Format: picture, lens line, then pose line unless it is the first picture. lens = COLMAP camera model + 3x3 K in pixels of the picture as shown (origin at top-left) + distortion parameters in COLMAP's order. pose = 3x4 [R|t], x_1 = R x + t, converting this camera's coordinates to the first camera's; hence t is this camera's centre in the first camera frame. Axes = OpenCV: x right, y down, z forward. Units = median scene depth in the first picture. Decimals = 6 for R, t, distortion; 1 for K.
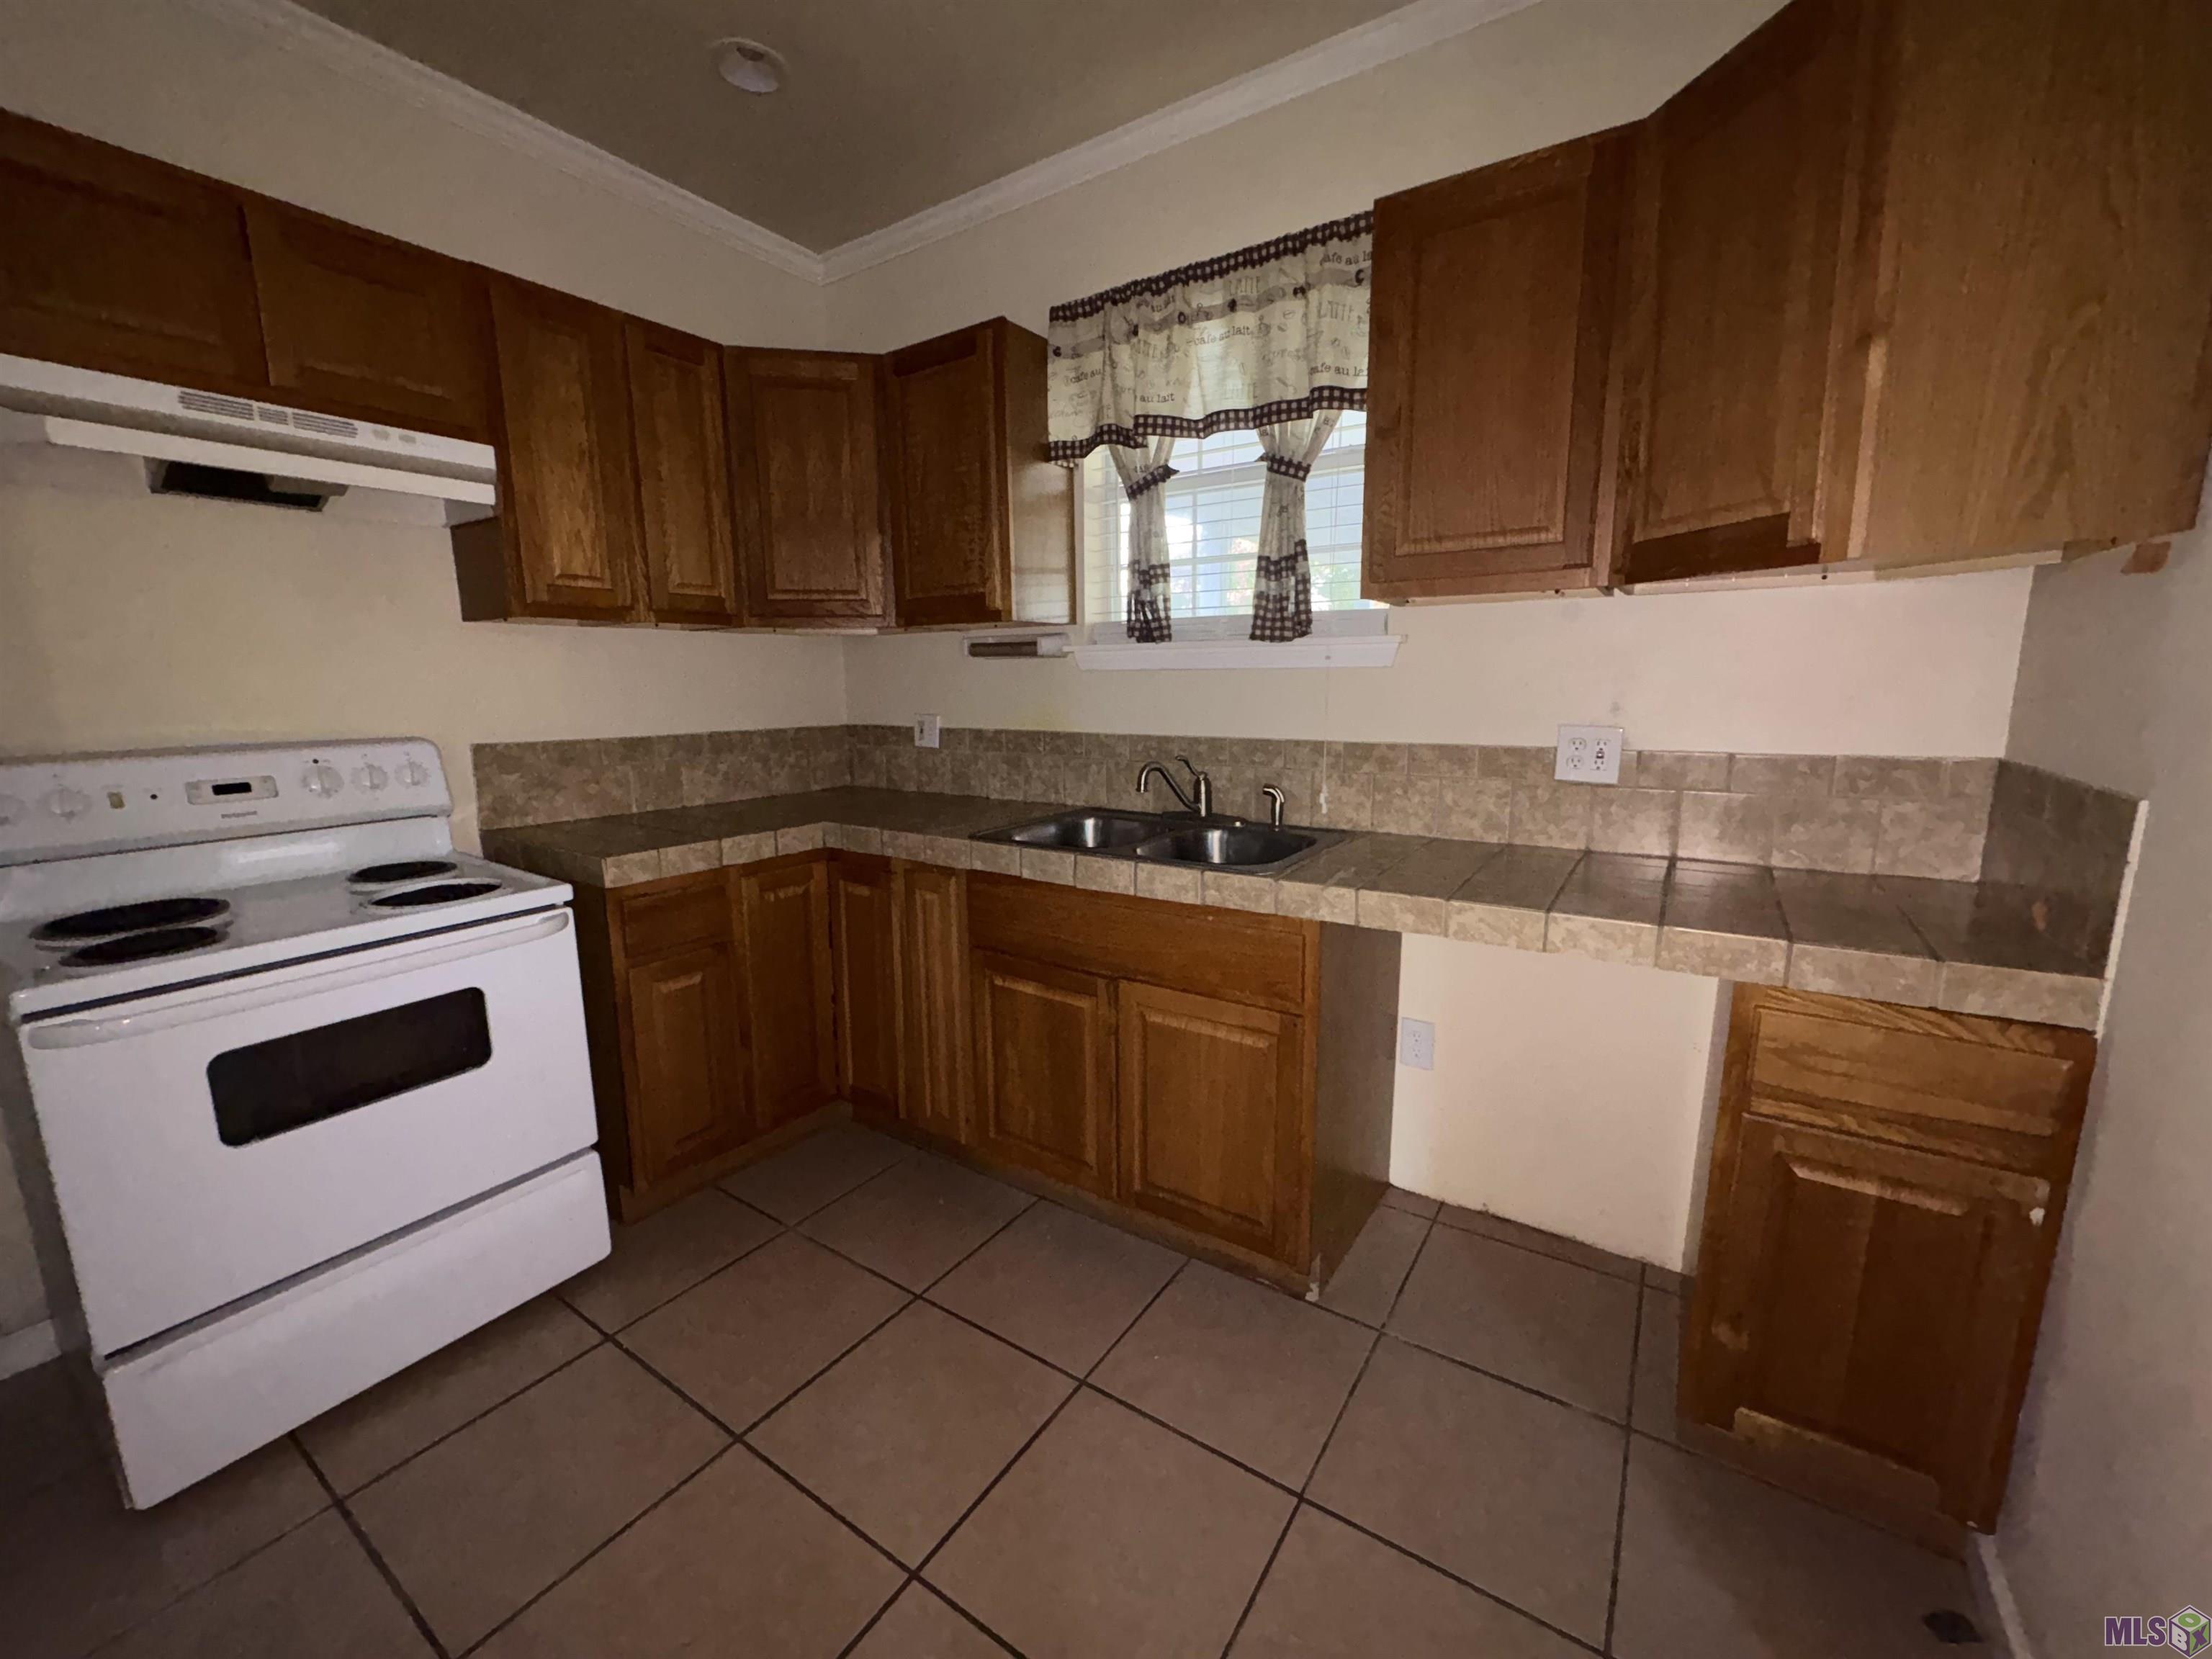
lens RADIAL K [[880.5, 0, 1106.0], [0, 880.5, 829.5], [0, 0, 1]] dist [-0.002203, -0.000092]
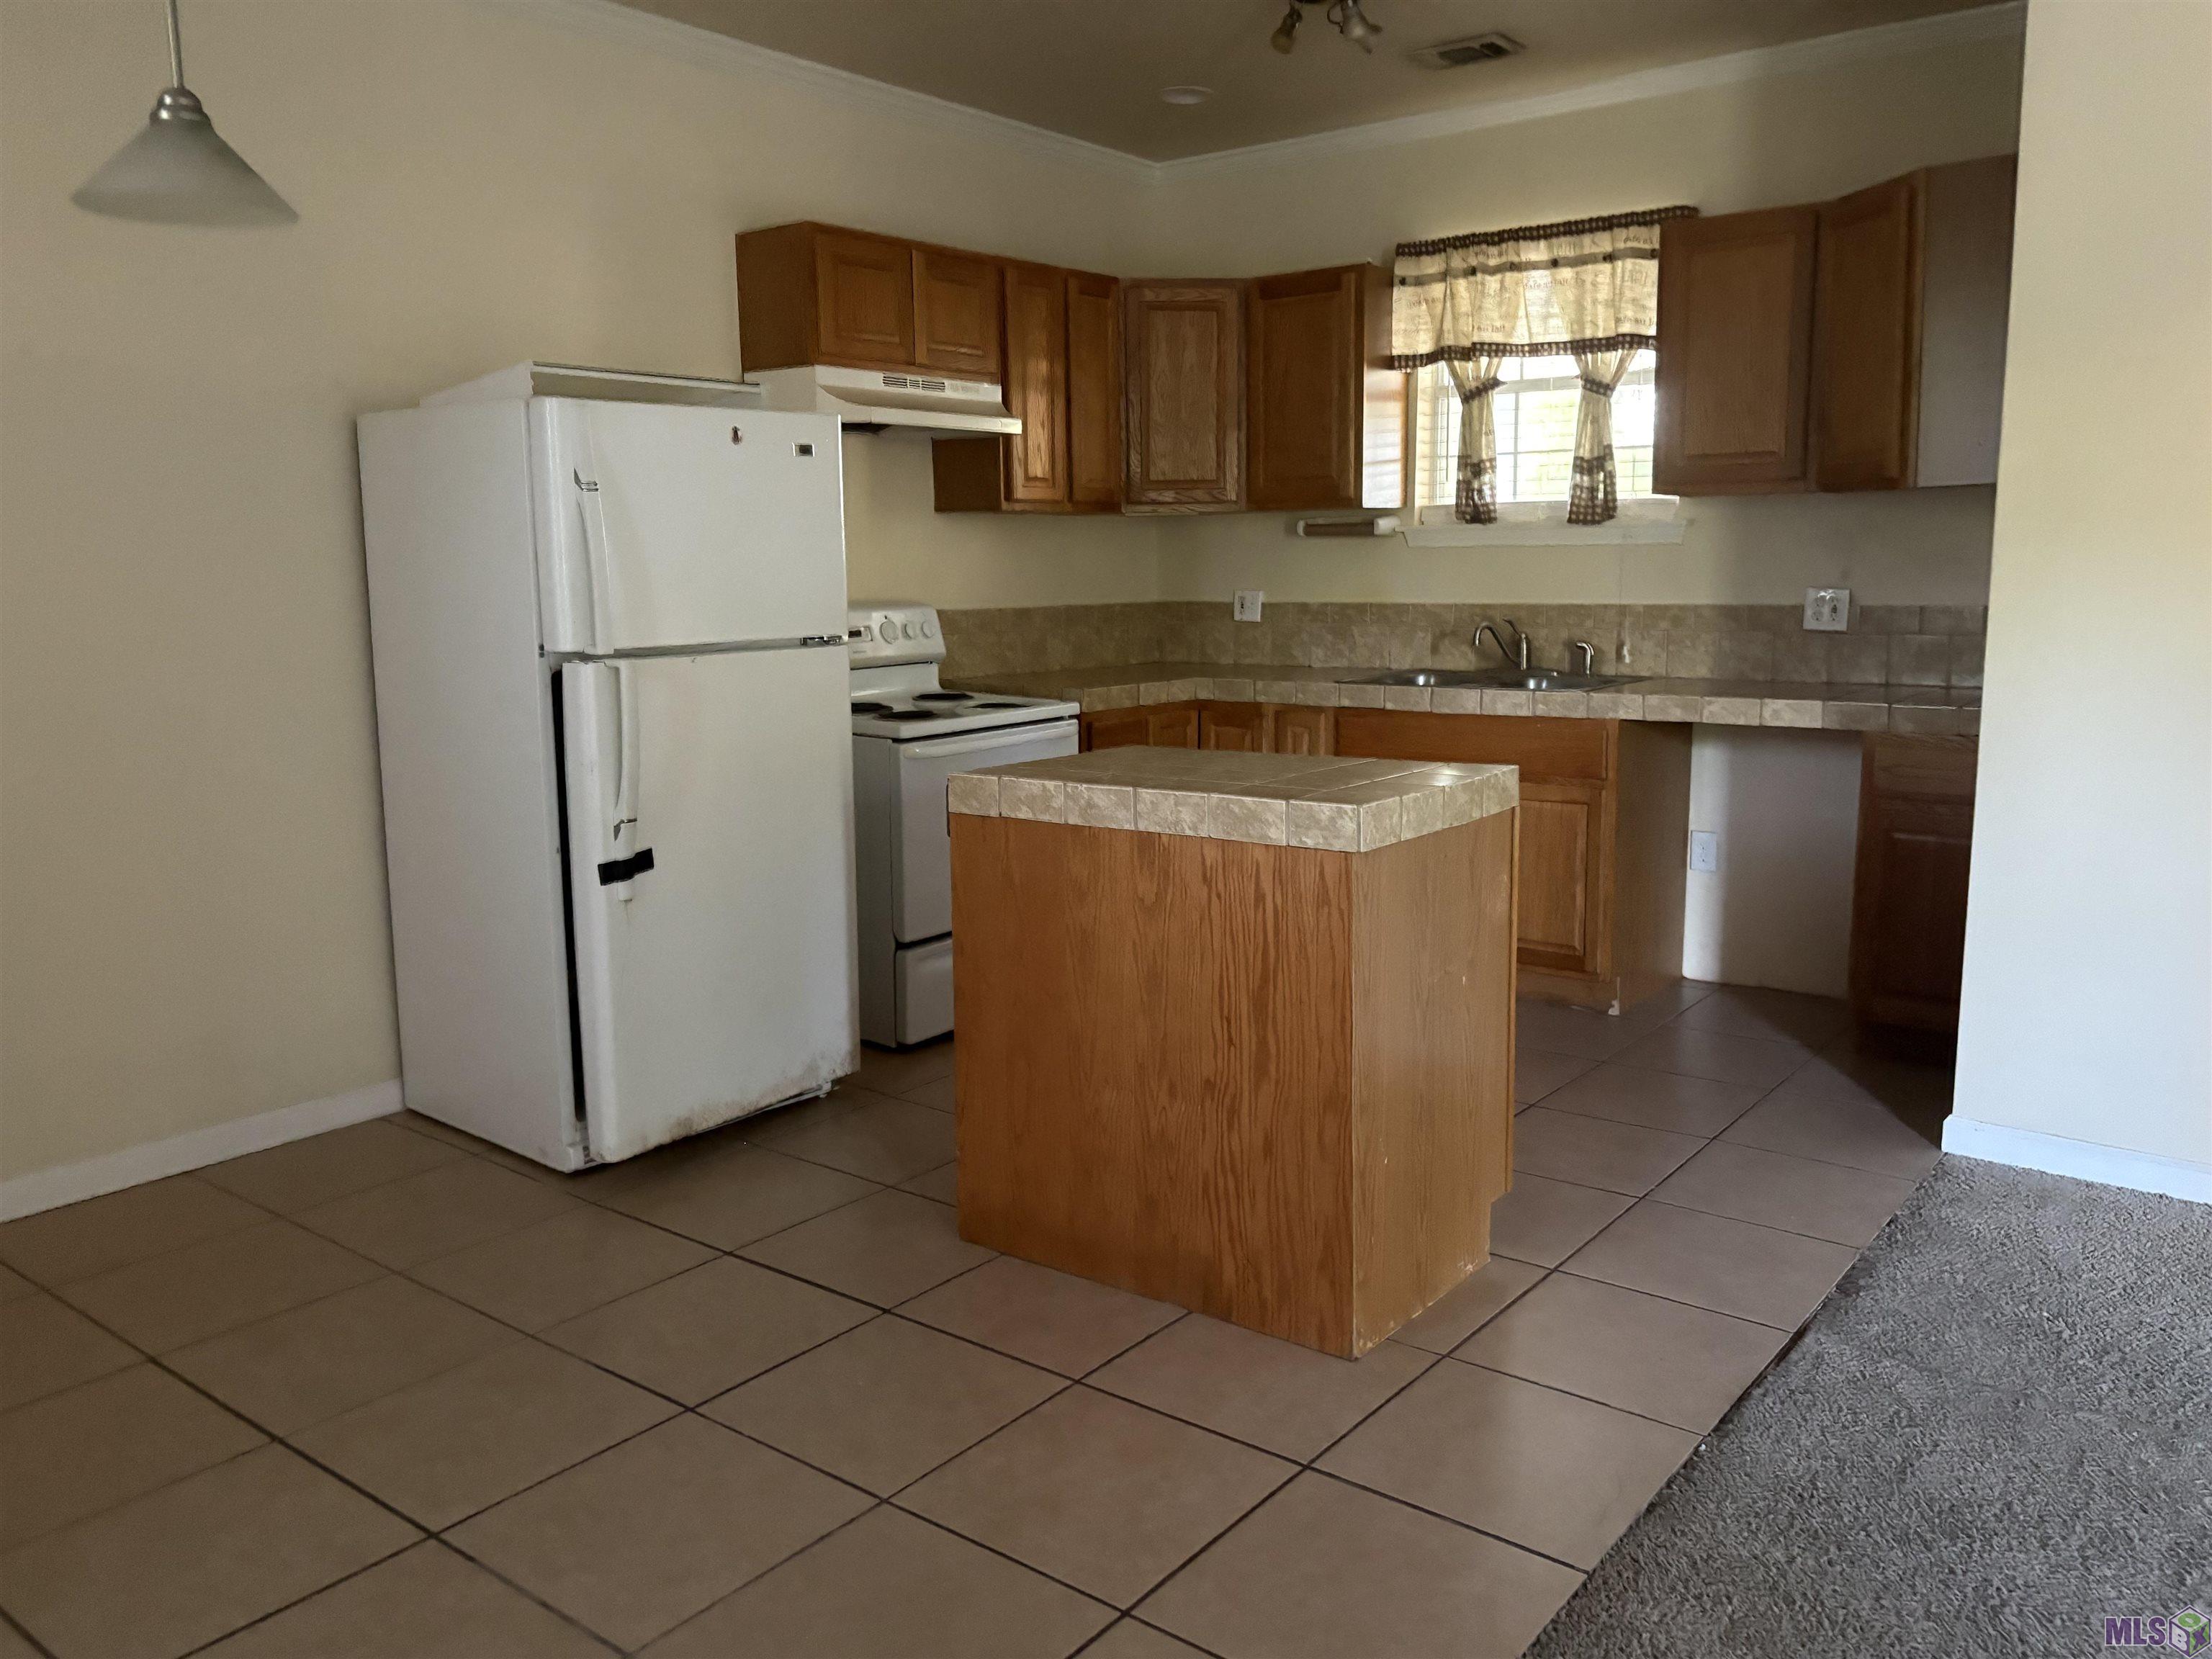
lens RADIAL K [[1717.5, 0, 1106.0], [0, 1717.5, 829.5], [0, 0, 1]] dist [0.065984, -0.212847]
pose [[0.997030, 0.007349, -0.076667, -0.290187], [-0.008310, 0.999891, -0.012229, 0.248900], [0.076569, 0.012829, 0.996982, -1.449161]]
